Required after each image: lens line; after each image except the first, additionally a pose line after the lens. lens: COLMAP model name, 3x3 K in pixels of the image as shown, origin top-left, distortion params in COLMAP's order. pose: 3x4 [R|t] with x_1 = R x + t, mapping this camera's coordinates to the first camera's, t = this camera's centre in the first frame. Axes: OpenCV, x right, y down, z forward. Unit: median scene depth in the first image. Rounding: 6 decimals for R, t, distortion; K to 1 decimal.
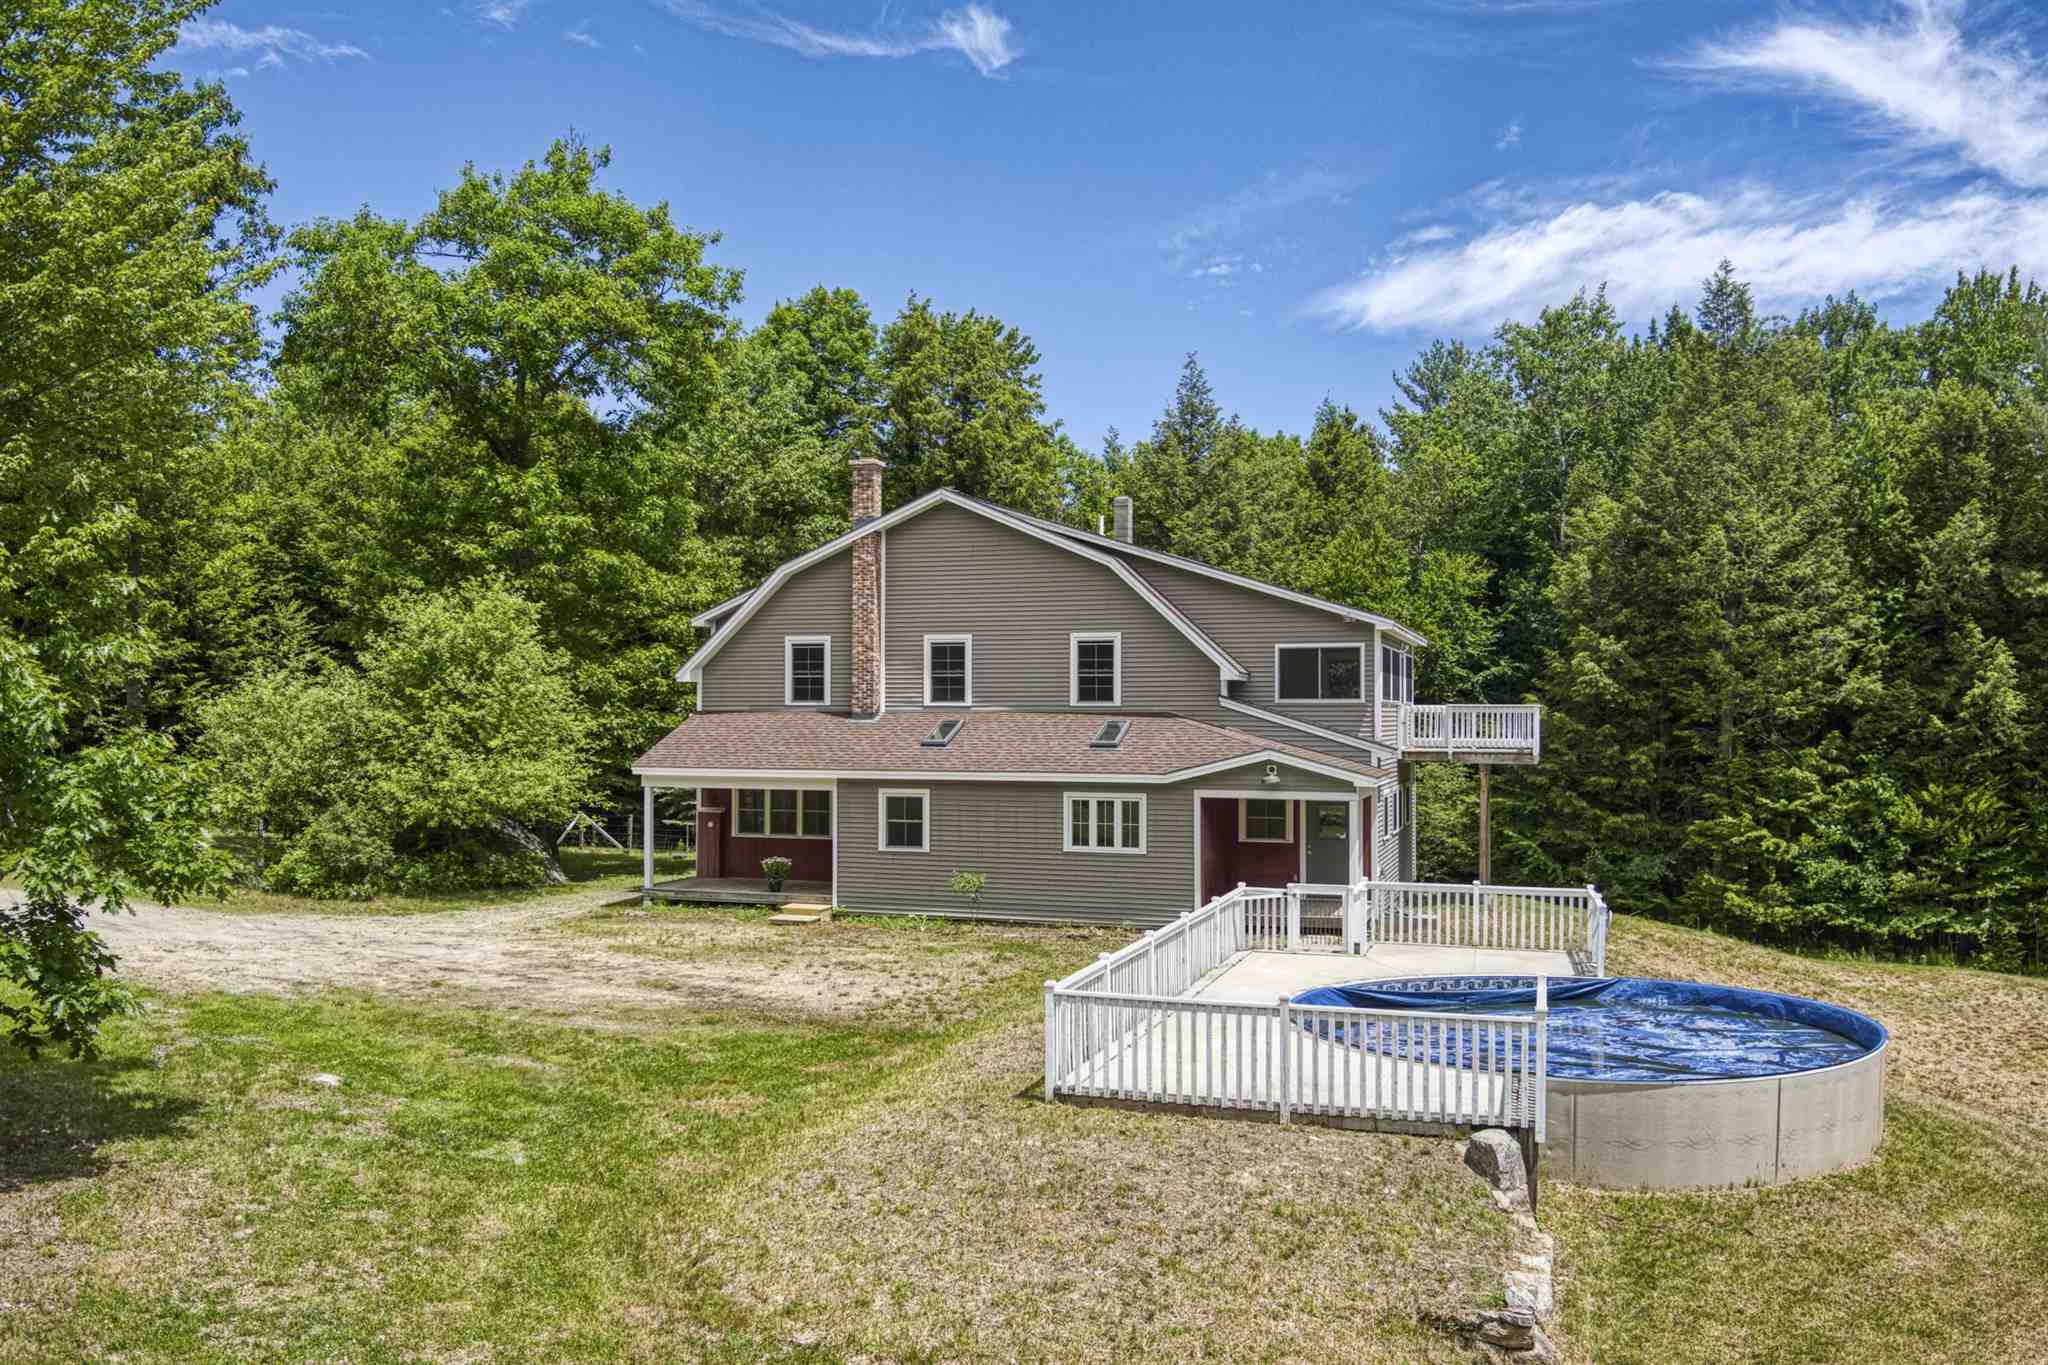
lens RADIAL K [[1622.7, 0, 1021.1], [0, 1622.7, 671.8], [0, 0, 1]] dist [-0.016107, -0.216236]
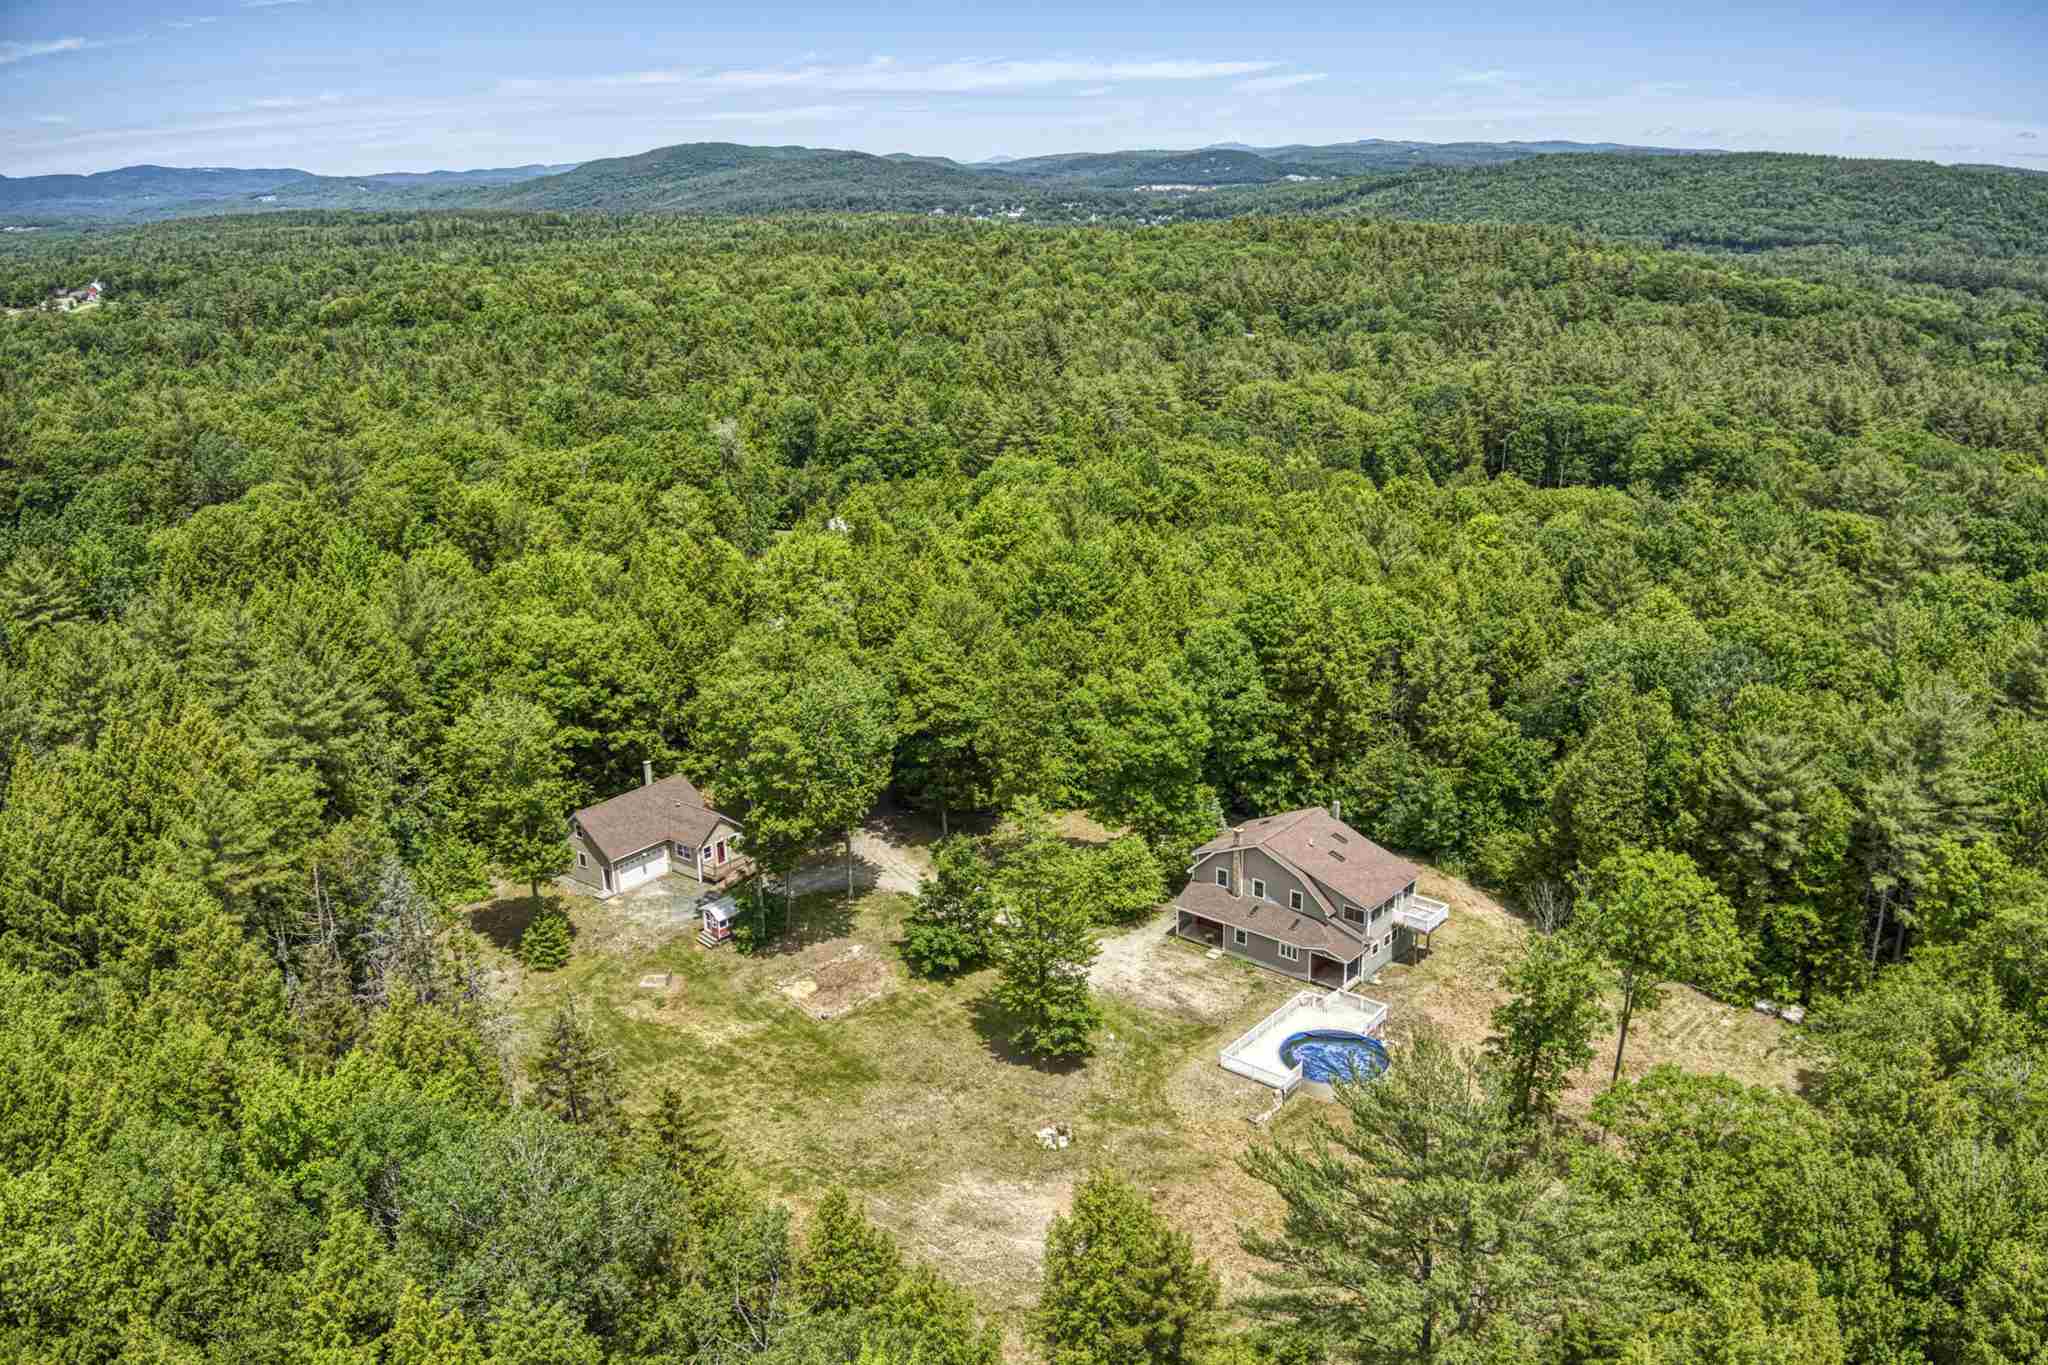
lens RADIAL K [[1622.7, 0, 1028.6], [0, 1622.7, 690.5], [0, 0, 1]] dist [-0.016107, -0.216236]
pose [[0.932294, 0.093843, -0.349316, 0.725195], [0.030847, 0.941610, 0.335290, -1.713220], [0.360384, -0.323364, 0.874962, -2.281979]]
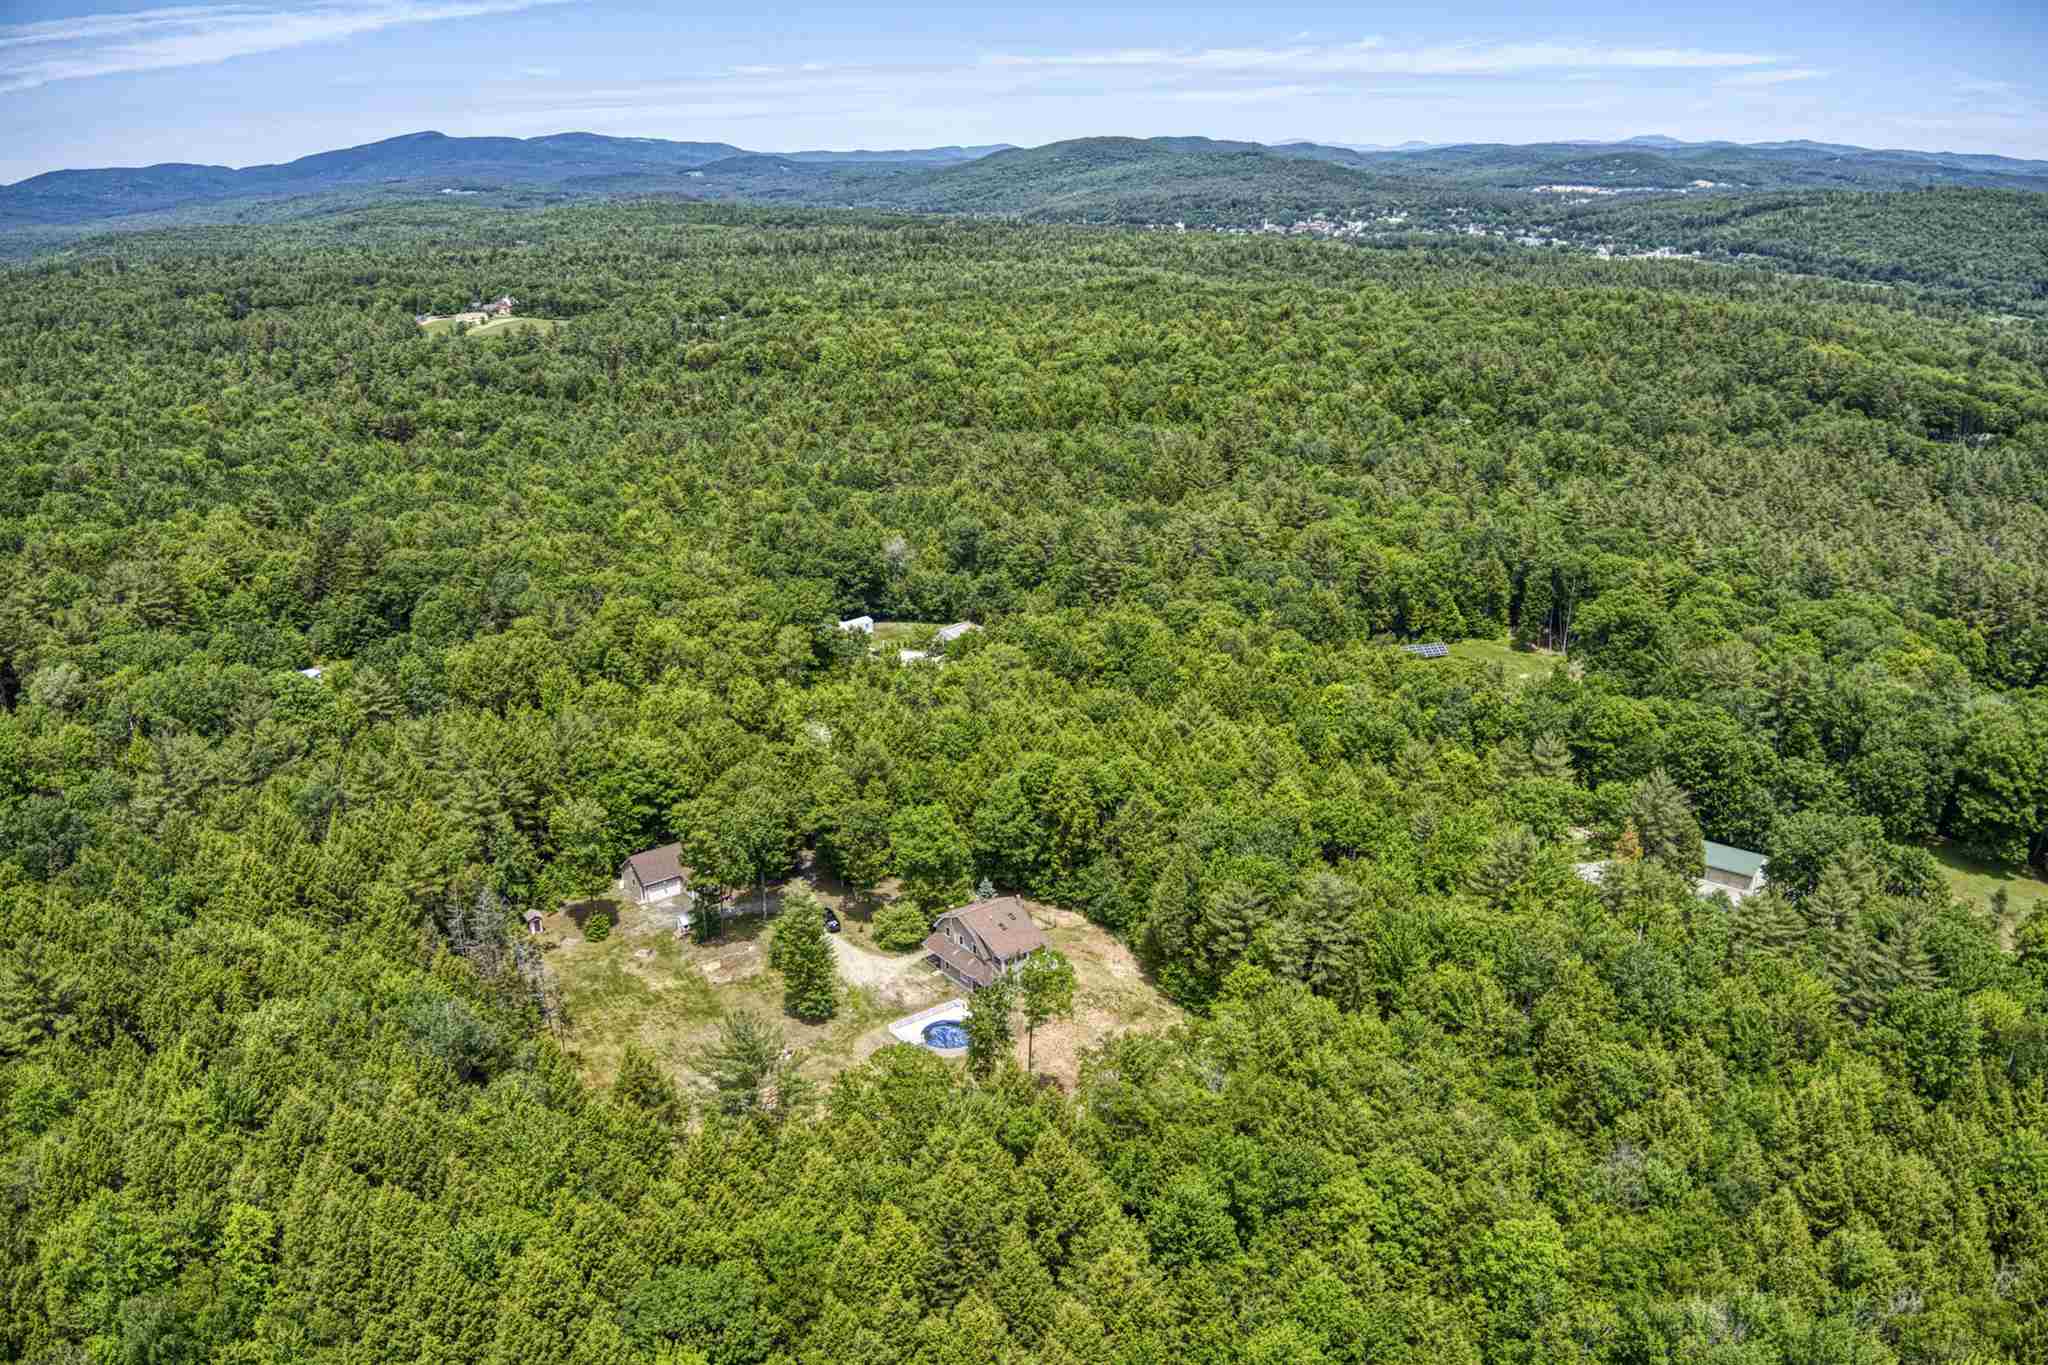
lens RADIAL K [[1622.7, 0, 1023.3], [0, 1622.7, 687.2], [0, 0, 1]] dist [-0.016107, -0.216236]
pose [[0.817364, 0.162820, -0.552635, 3.722207], [0.038546, 0.941629, 0.334438, -3.241043], [0.574831, -0.294660, 0.763377, -3.637163]]
